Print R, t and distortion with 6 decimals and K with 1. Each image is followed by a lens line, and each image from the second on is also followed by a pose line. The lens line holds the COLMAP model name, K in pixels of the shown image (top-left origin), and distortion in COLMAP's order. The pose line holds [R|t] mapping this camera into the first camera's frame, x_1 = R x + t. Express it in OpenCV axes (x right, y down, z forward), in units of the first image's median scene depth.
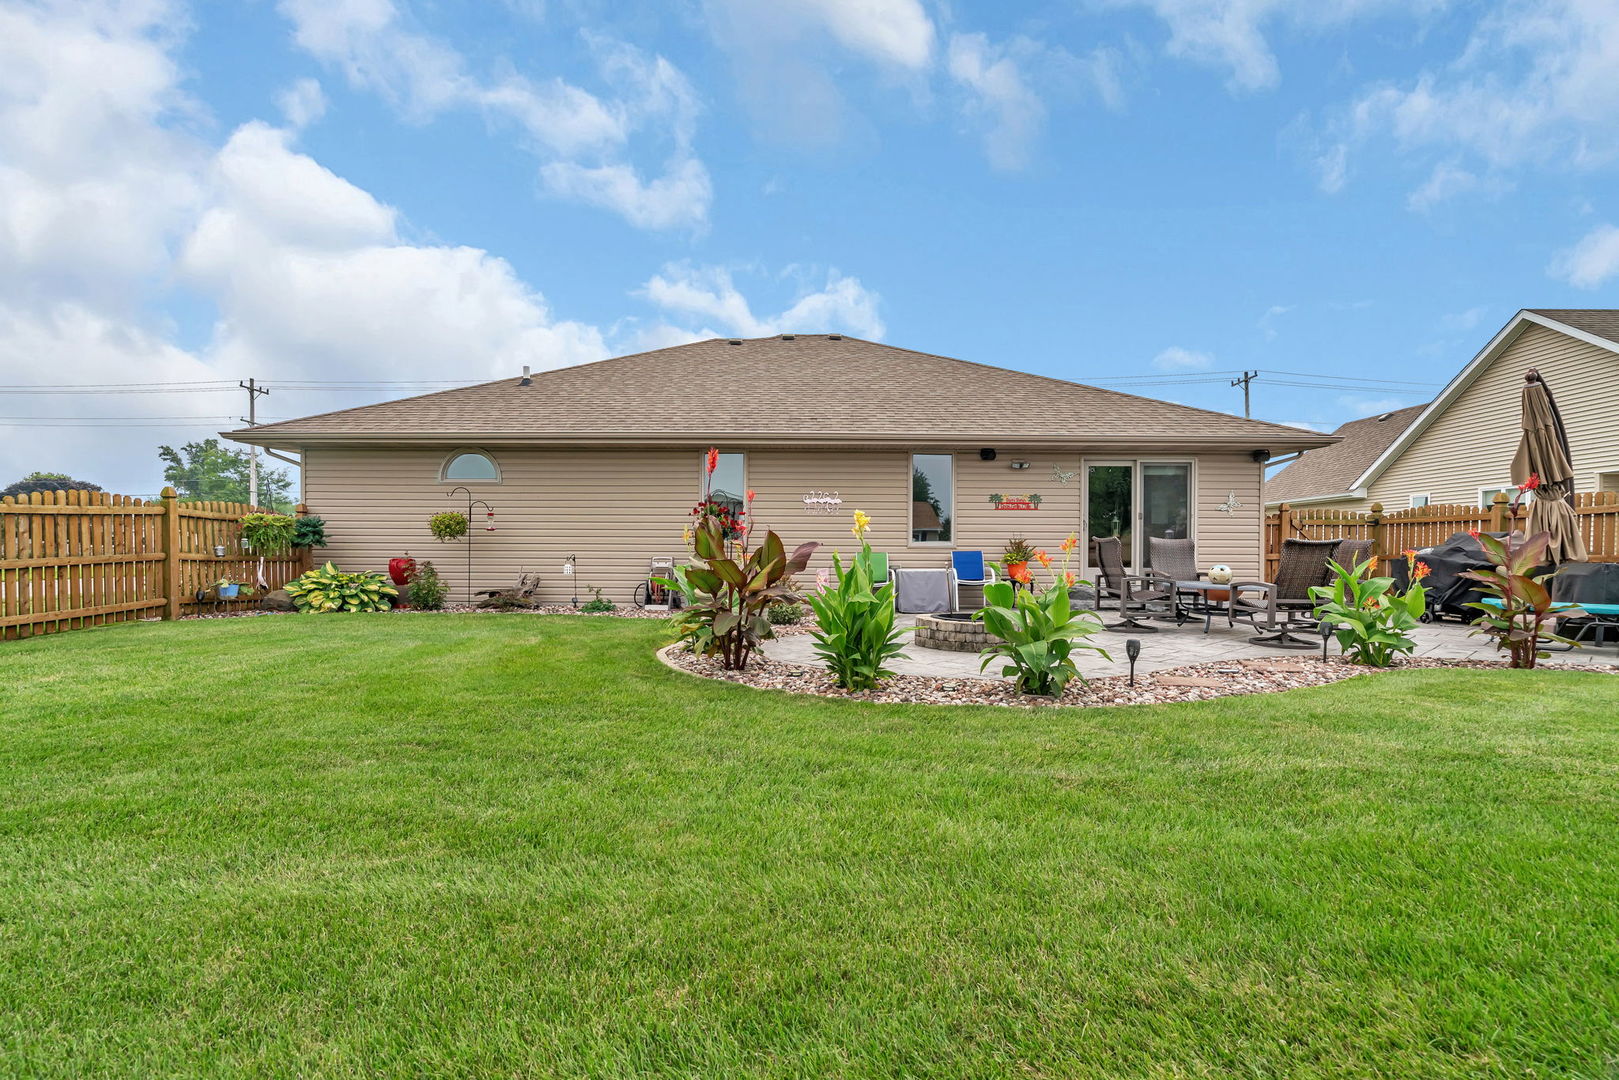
lens RADIAL K [[759.4, 0, 800.8], [0, 759.4, 529.8], [0, 0, 1]] dist [0.000571, 0.001038]
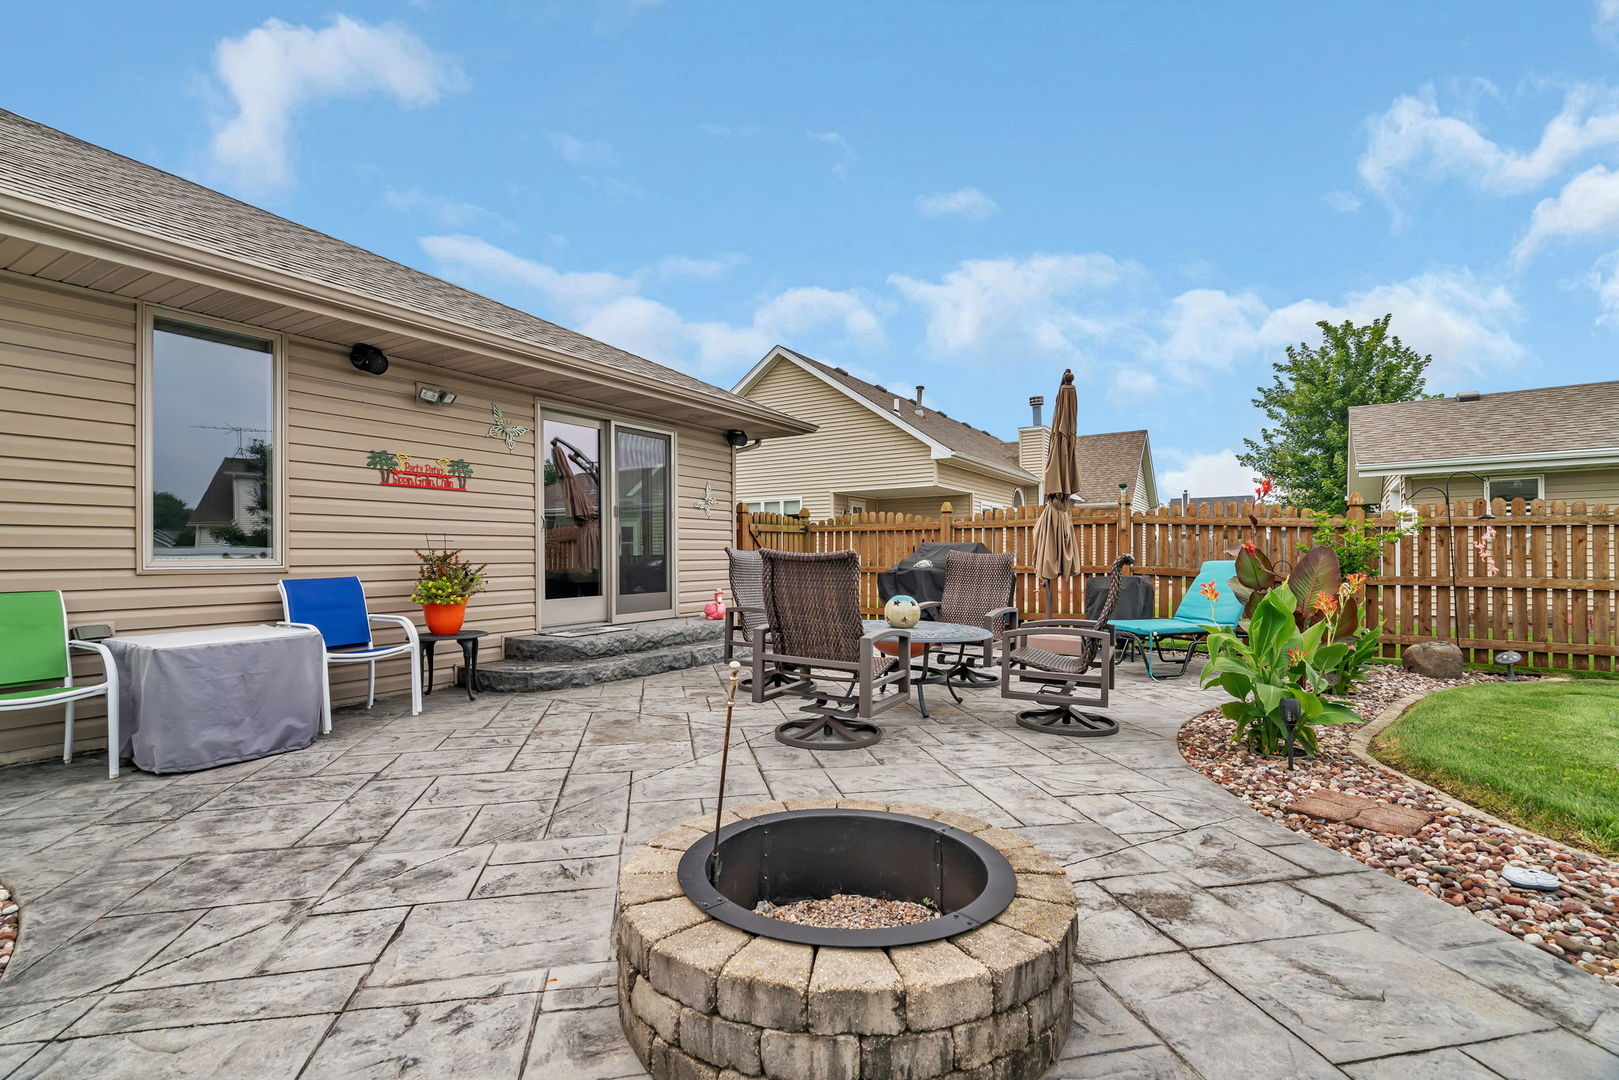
lens RADIAL K [[759.4, 0, 800.8], [0, 759.4, 529.8], [0, 0, 1]] dist [0.000571, 0.001038]
pose [[0.512249, 0.019476, 0.858616, -0.007191], [-0.018808, 0.999757, -0.011457, 0.001016], [-0.858631, -0.010280, 0.512491, 0.552661]]
